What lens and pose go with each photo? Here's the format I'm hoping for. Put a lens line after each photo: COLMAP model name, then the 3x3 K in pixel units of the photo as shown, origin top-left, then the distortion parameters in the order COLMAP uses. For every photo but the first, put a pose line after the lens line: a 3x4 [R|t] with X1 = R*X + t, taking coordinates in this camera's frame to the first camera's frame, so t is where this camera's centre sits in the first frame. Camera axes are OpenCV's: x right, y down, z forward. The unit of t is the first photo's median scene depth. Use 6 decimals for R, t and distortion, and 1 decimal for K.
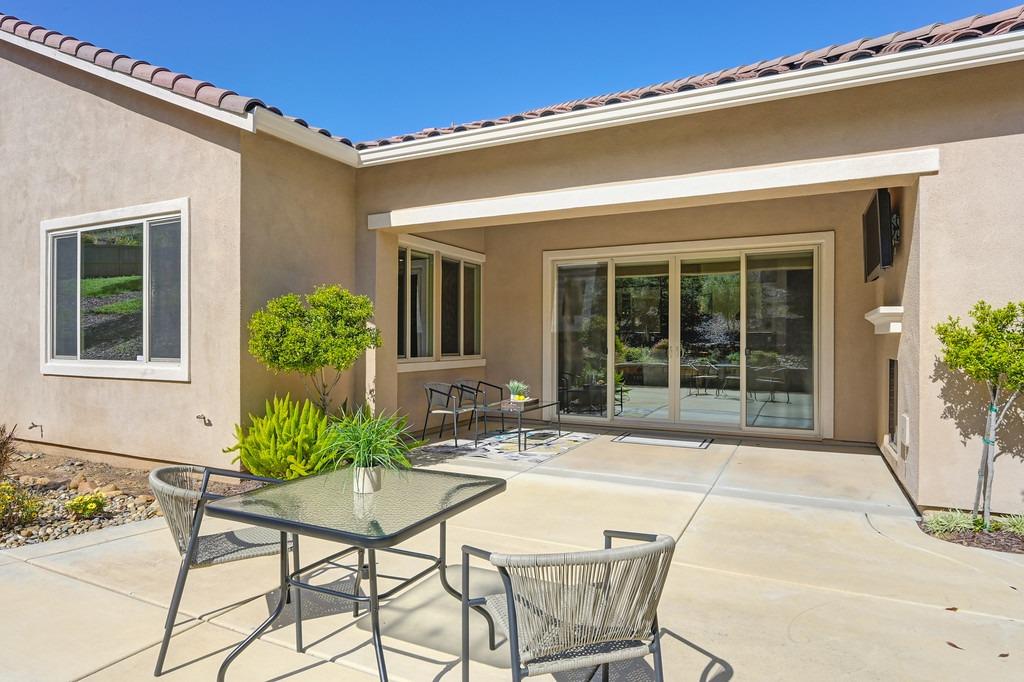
lens RADIAL K [[587.7, 0, 517.5], [0, 587.7, 340.5], [0, 0, 1]] dist [-0.004010, -0.000642]
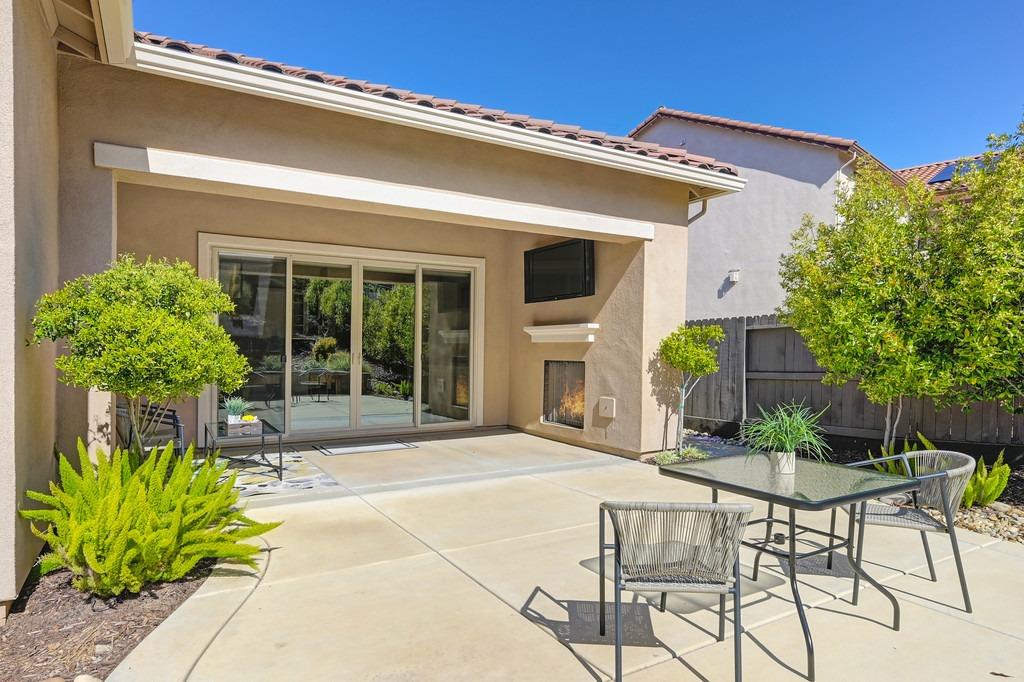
lens RADIAL K [[603.5, 0, 516.4], [0, 603.5, 375.5], [0, 0, 1]] dist [0.017401, -0.001942]
pose [[0.540373, -0.039214, 0.840511, -0.554676], [-0.001362, 0.998871, 0.047478, -0.000616], [-0.841425, -0.026801, 0.539710, 0.274708]]
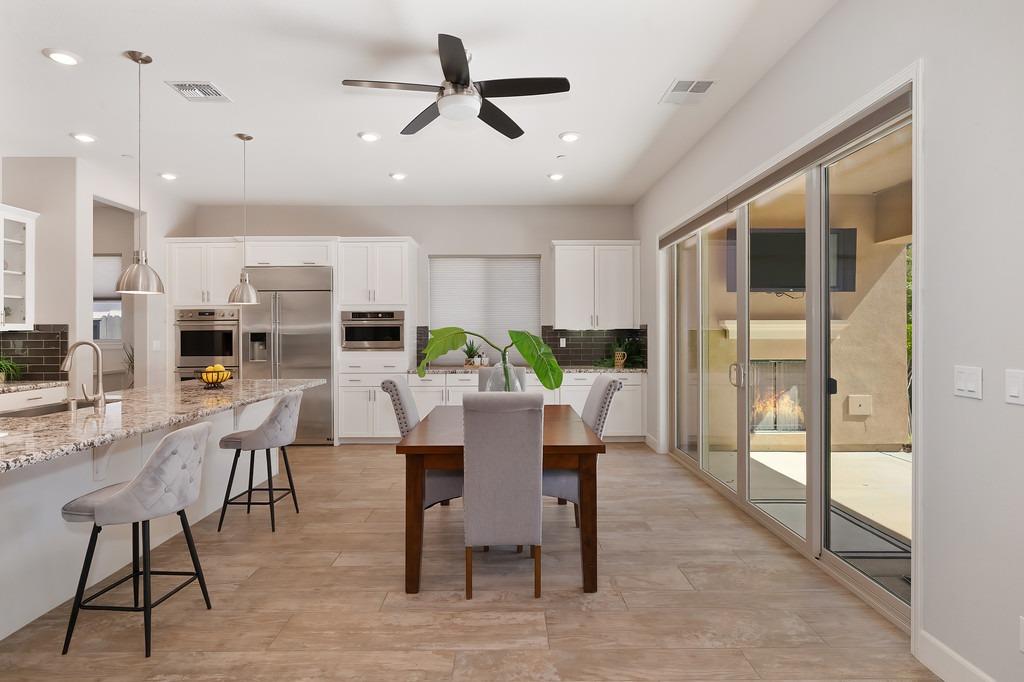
lens RADIAL K [[525.4, 0, 512.7], [0, 525.4, 332.2], [0, 0, 1]] dist [-0.002097, -0.000404]
pose [[-0.451241, -0.000918, 0.892402, -0.093605], [0.001974, 0.999996, 0.002026, -0.026116], [-0.892400, 0.002676, -0.451237, 1.772259]]
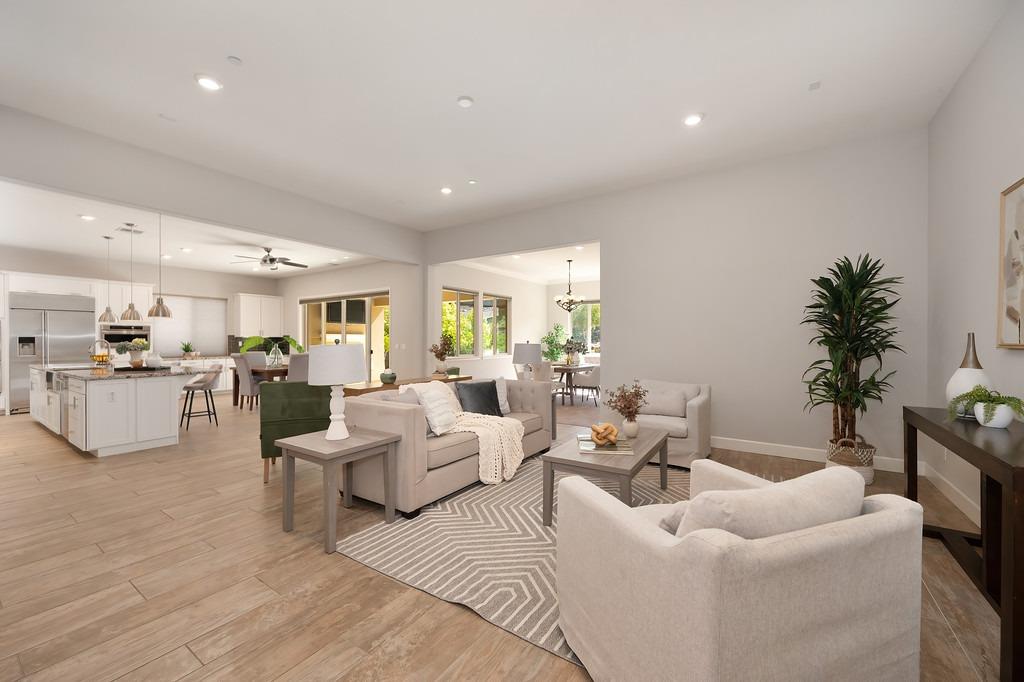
lens RADIAL K [[401.3, 0, 512.0], [0, 401.3, 341.0], [0, 0, 1]] dist [-0.002087, -0.000139]
pose [[-0.991375, -0.002474, 0.131036, -0.488840], [-0.002264, 0.999996, 0.001751, -0.019176], [-0.131040, 0.001439, -0.991376, 2.660886]]
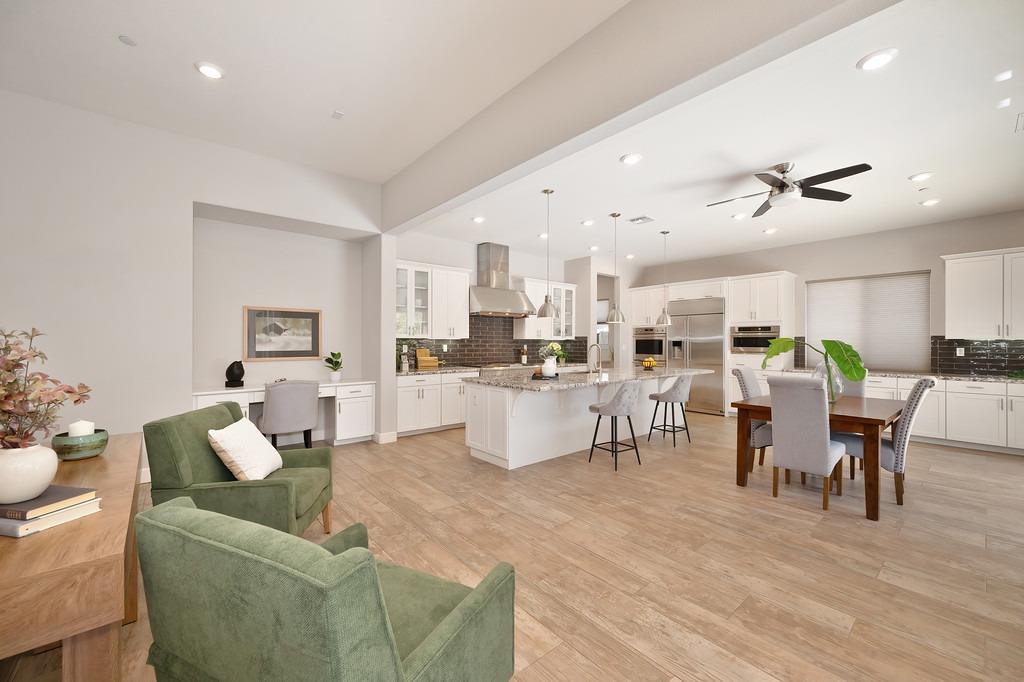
lens RADIAL K [[404.1, 0, 509.8], [0, 404.1, 341.1], [0, 0, 1]] dist [-0.000362, 0.000204]
pose [[0.401597, -0.001400, 0.915815, -0.344903], [-0.001692, 0.999996, 0.002271, -0.025723], [-0.915815, -0.002462, 0.401593, 1.726849]]
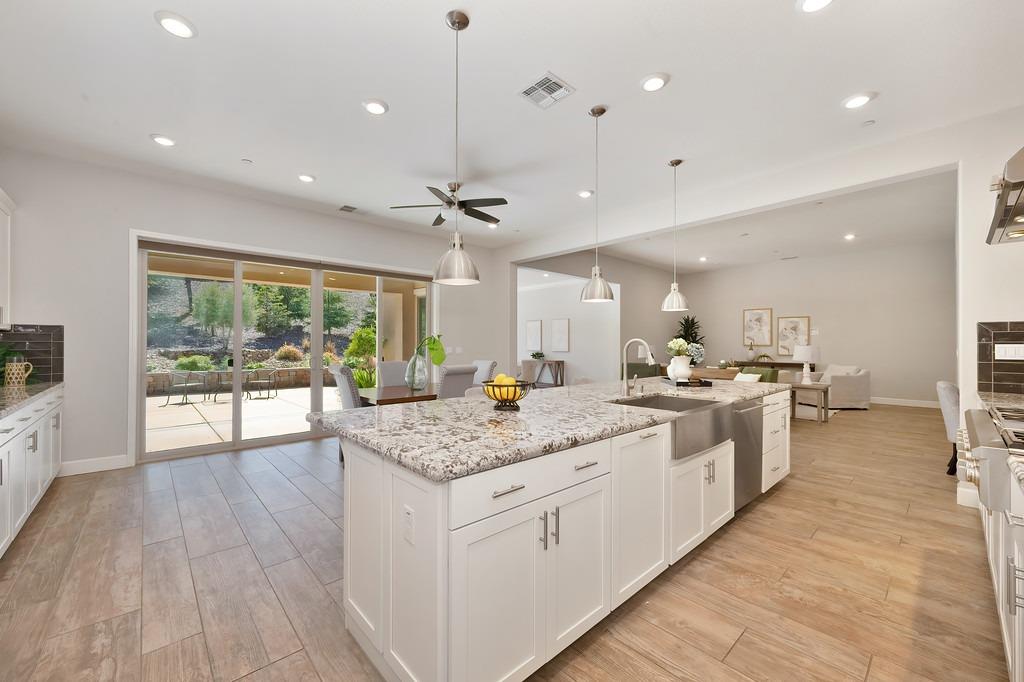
lens RADIAL K [[401.3, 0, 512.0], [0, 401.3, 341.0], [0, 0, 1]] dist [-0.002087, -0.000139]
pose [[-0.360258, -0.011443, -0.932782, 0.968743], [-0.003369, 0.999934, -0.010965, -0.011053], [0.932847, -0.000808, -0.360273, 1.937247]]
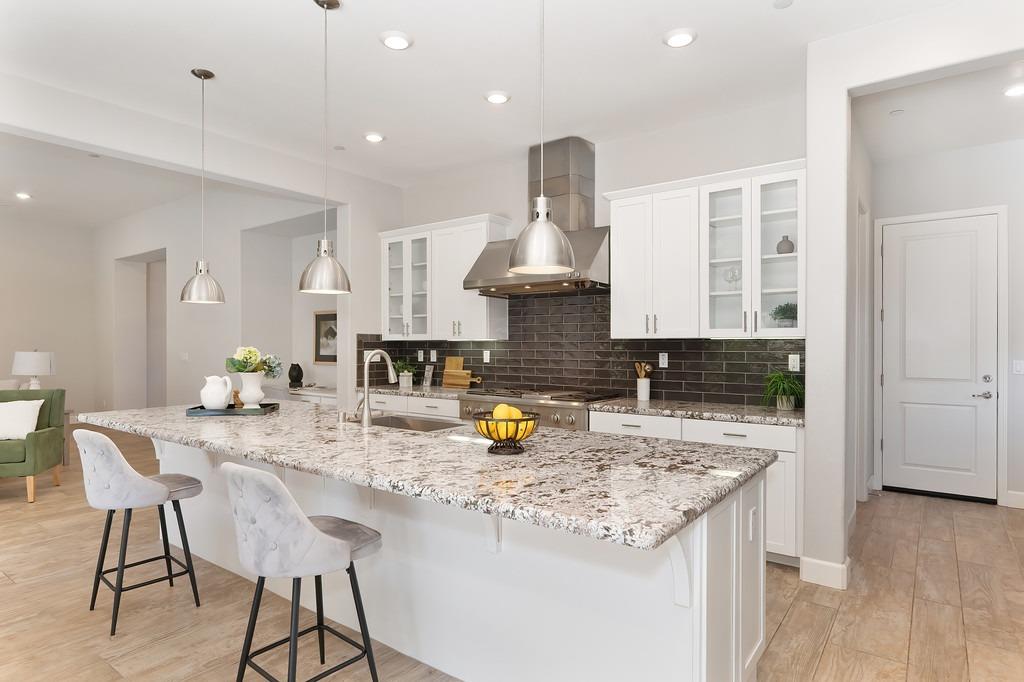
lens RADIAL K [[570.4, 0, 511.7], [0, 570.4, 348.7], [0, 0, 1]] dist [0.000655, 0.000686]
pose [[0.983726, -0.002121, -0.179662, 0.715473], [0.003372, 0.999972, 0.006655, -0.022276], [0.179643, -0.007152, 0.983706, 1.462555]]
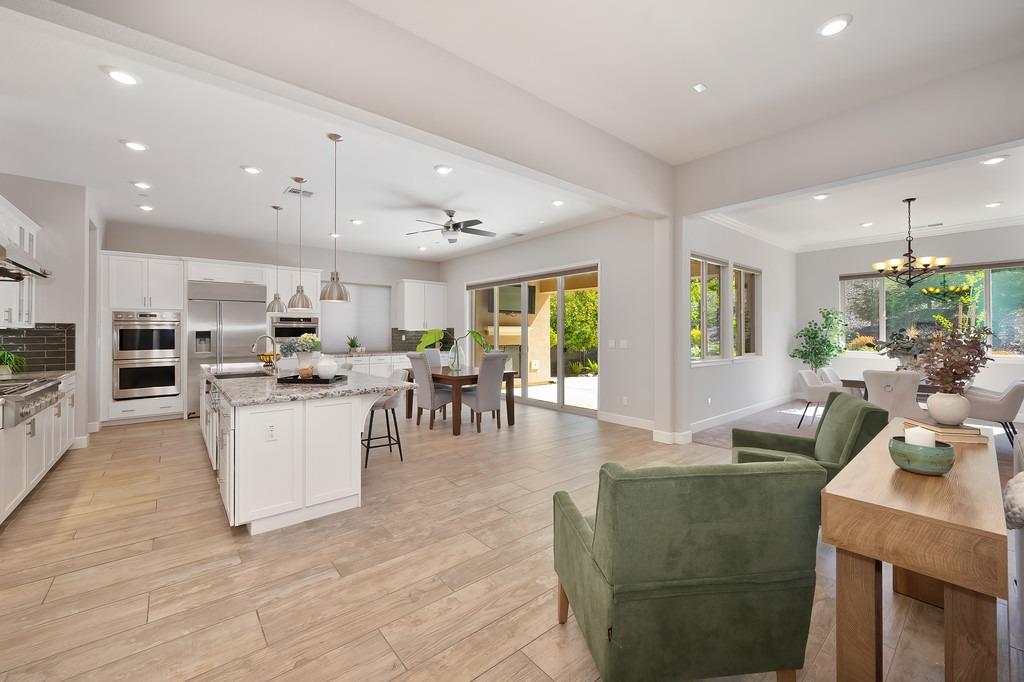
lens RADIAL K [[409.0, 0, 512.1], [0, 409.0, 329.2], [0, 0, 1]] dist [-0.001093, 0.000030]
pose [[-0.914770, 0.001035, 0.403973, -0.112849], [-0.001831, 0.999976, -0.006708, -0.023631], [-0.403971, -0.006876, -0.914746, 2.353783]]
